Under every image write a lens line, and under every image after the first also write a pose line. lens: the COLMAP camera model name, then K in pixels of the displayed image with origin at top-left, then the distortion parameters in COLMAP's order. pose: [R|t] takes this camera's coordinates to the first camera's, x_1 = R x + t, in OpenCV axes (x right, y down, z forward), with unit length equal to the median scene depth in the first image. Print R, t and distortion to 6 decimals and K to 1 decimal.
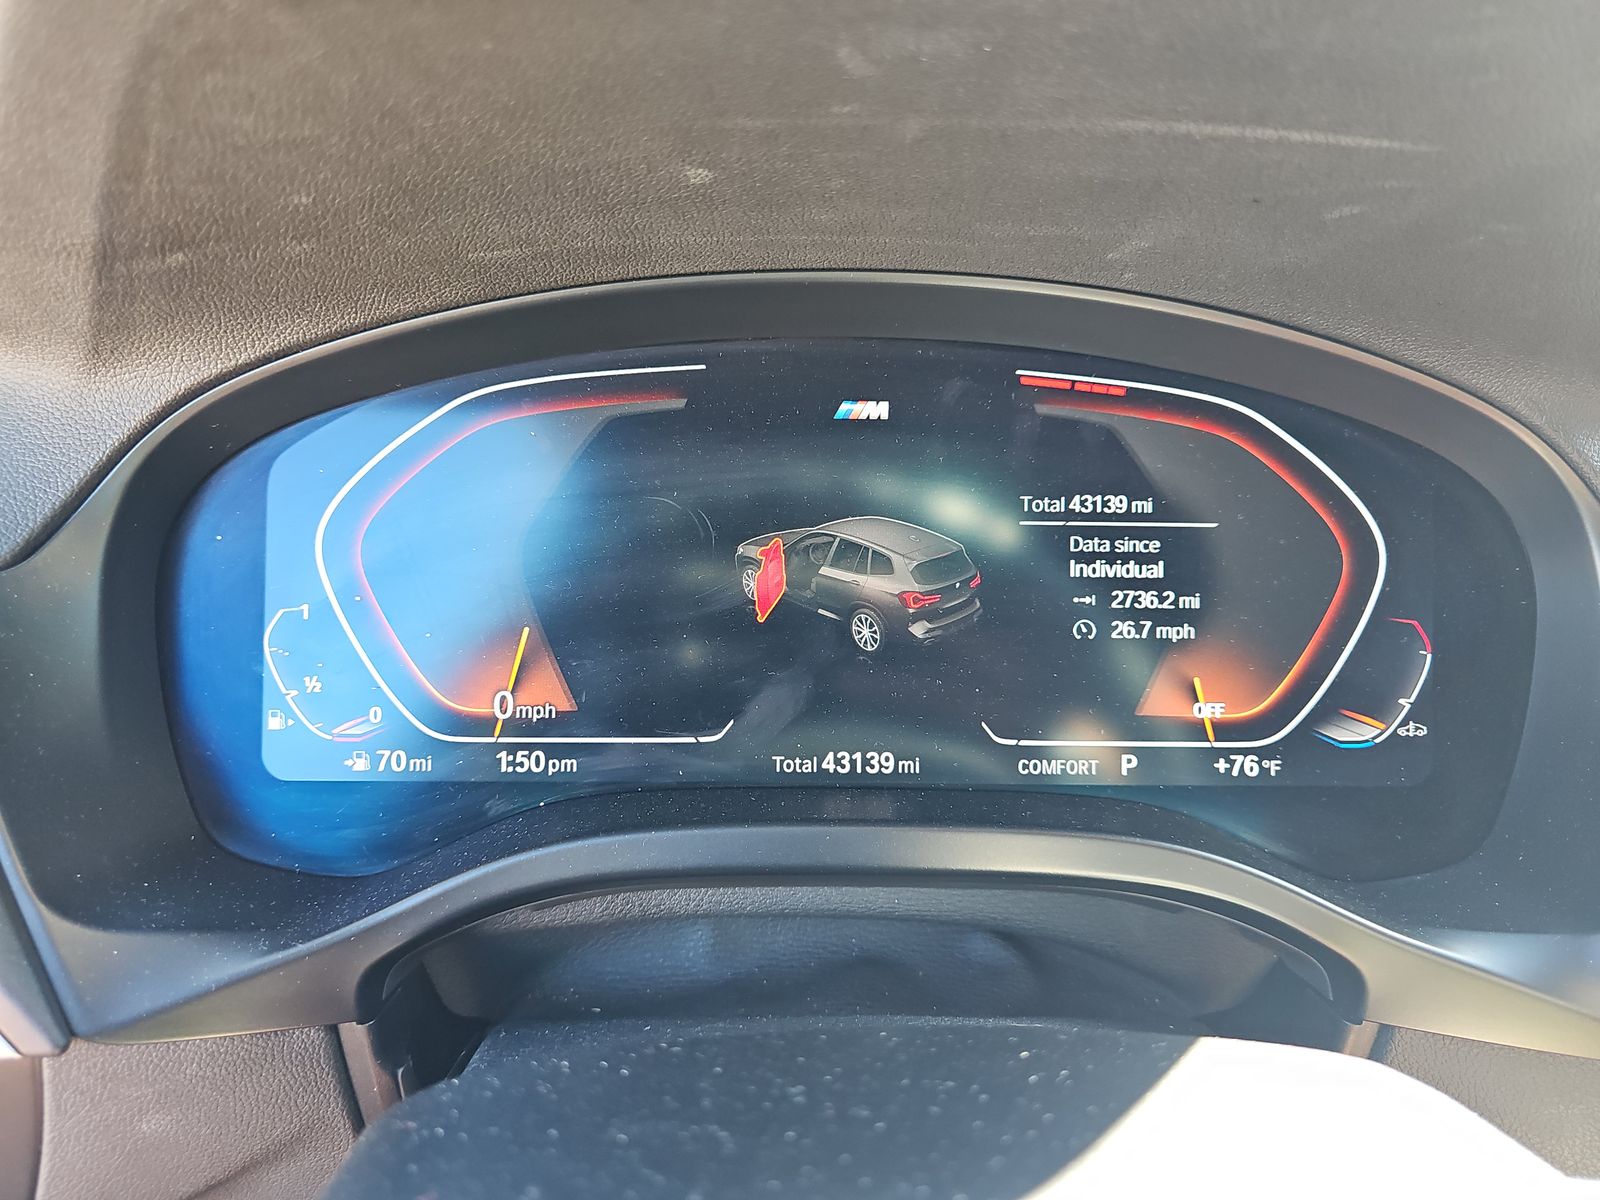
lens RADIAL K [[1064.1, 0, 800.0], [0, 1064.1, 600.0], [0, 0, 1]] dist [0.000755, -0.000607]
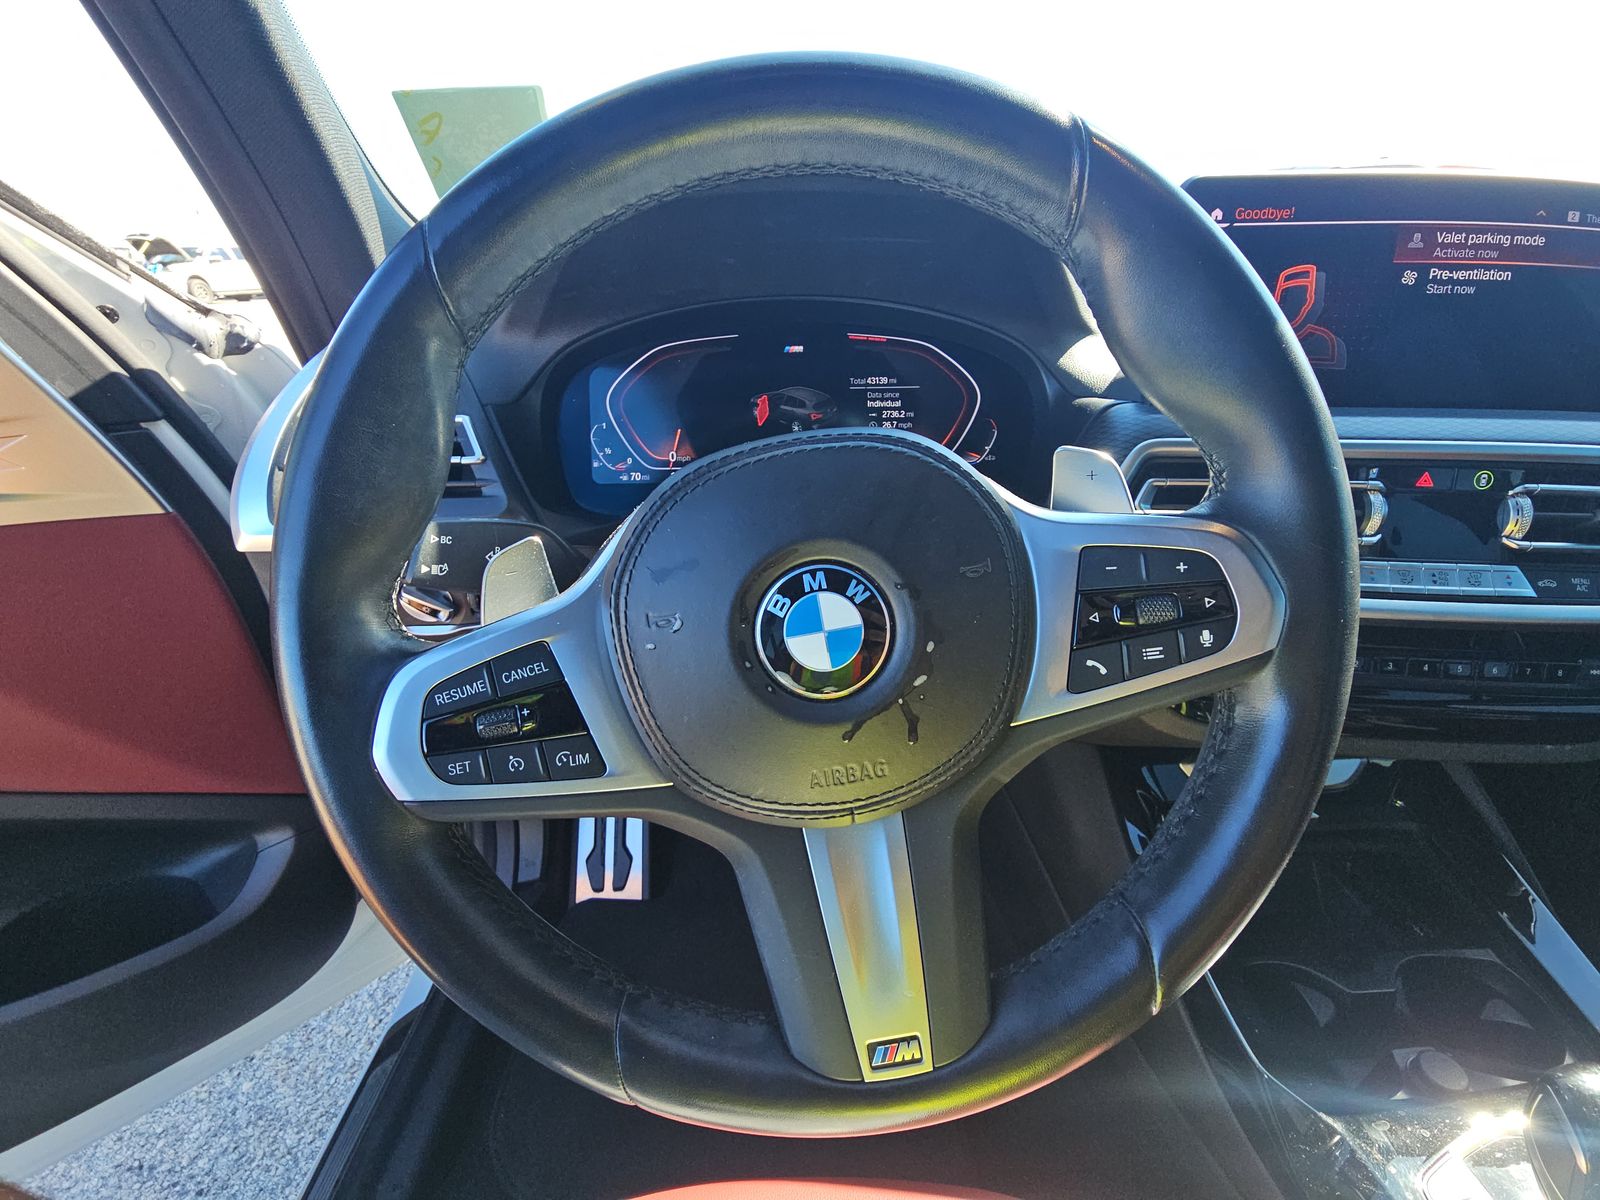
lens RADIAL K [[652.3, 0, 792.8], [0, 652.3, 598.5], [0, 0, 1]] dist [0.024956, -0.020250]
pose [[0.999421, -0.025207, -0.022861, 0.079224], [0.026374, 0.998283, 0.052294, 0.396150], [0.021504, -0.052867, 0.998370, -0.788687]]
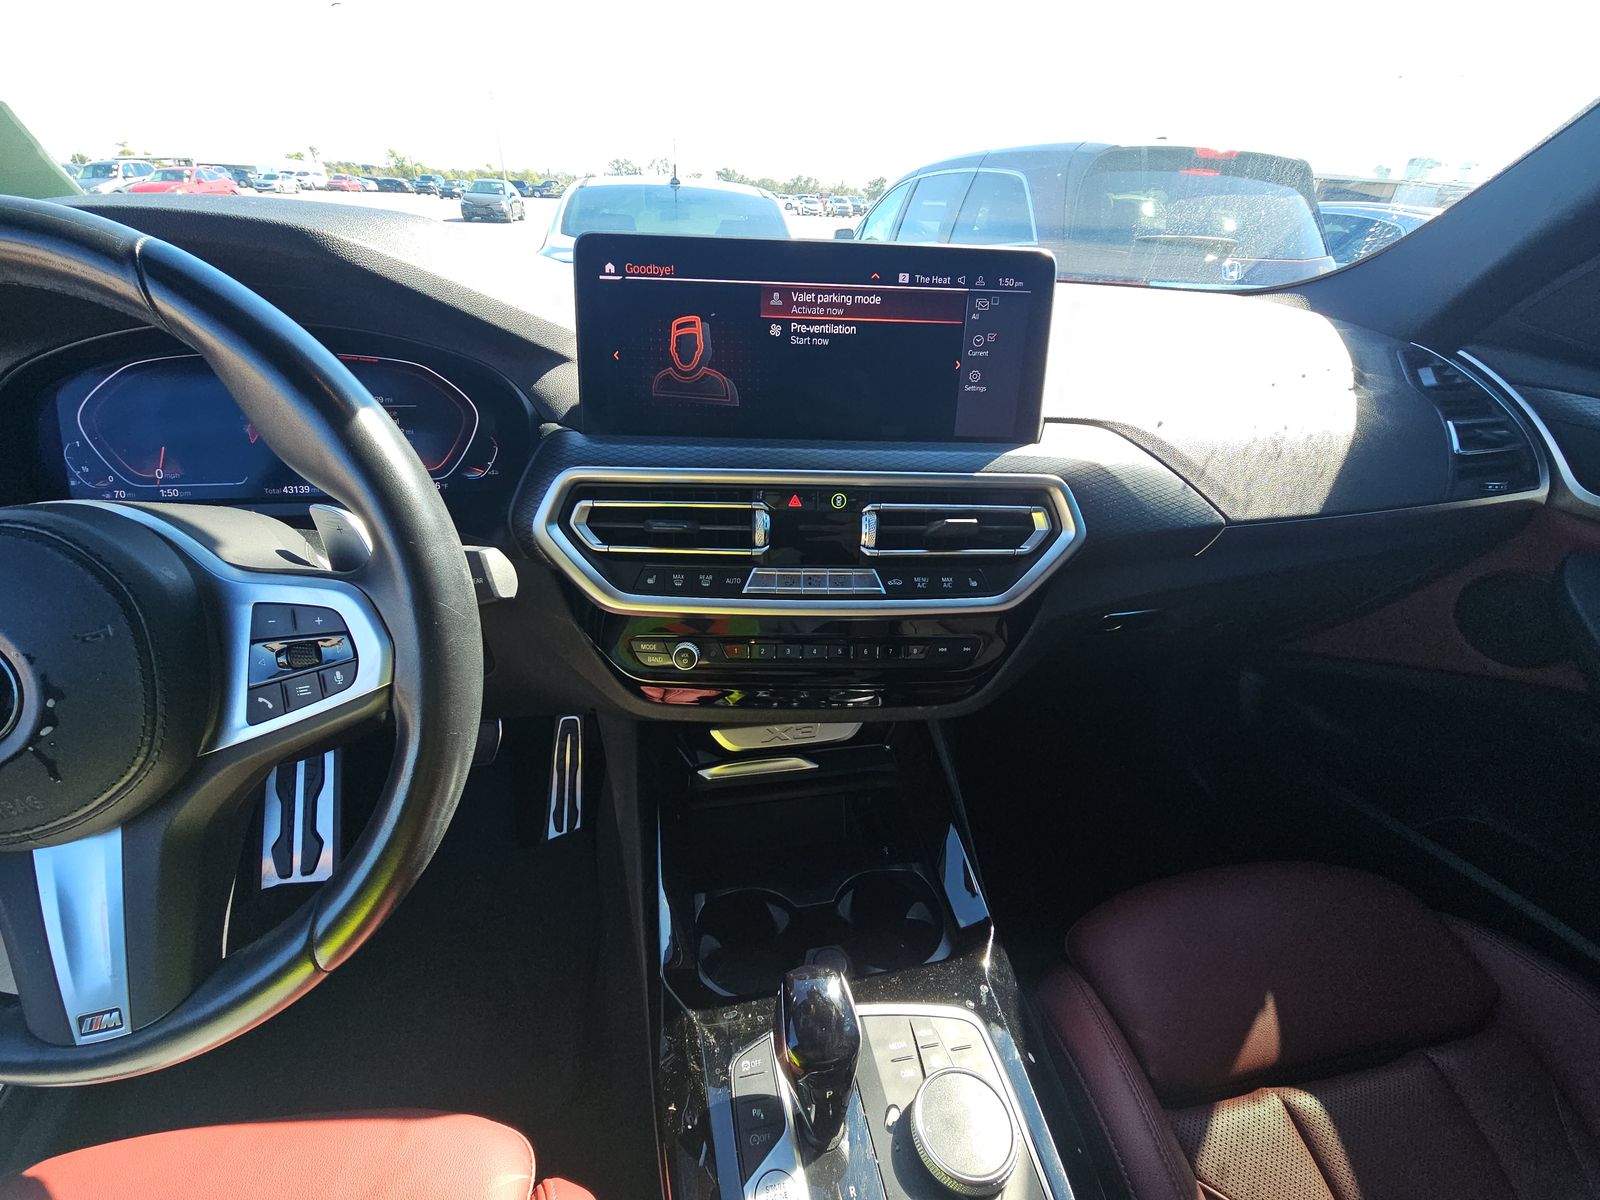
lens RADIAL K [[650.6, 0, 794.8], [0, 650.6, 601.7], [0, 0, 1]] dist [0.000388, -0.006559]
pose [[0.987565, -0.063556, 0.143790, 1.162332], [0.043517, 0.989413, 0.138446, 0.273920], [-0.151067, -0.130467, 0.979876, -1.049717]]
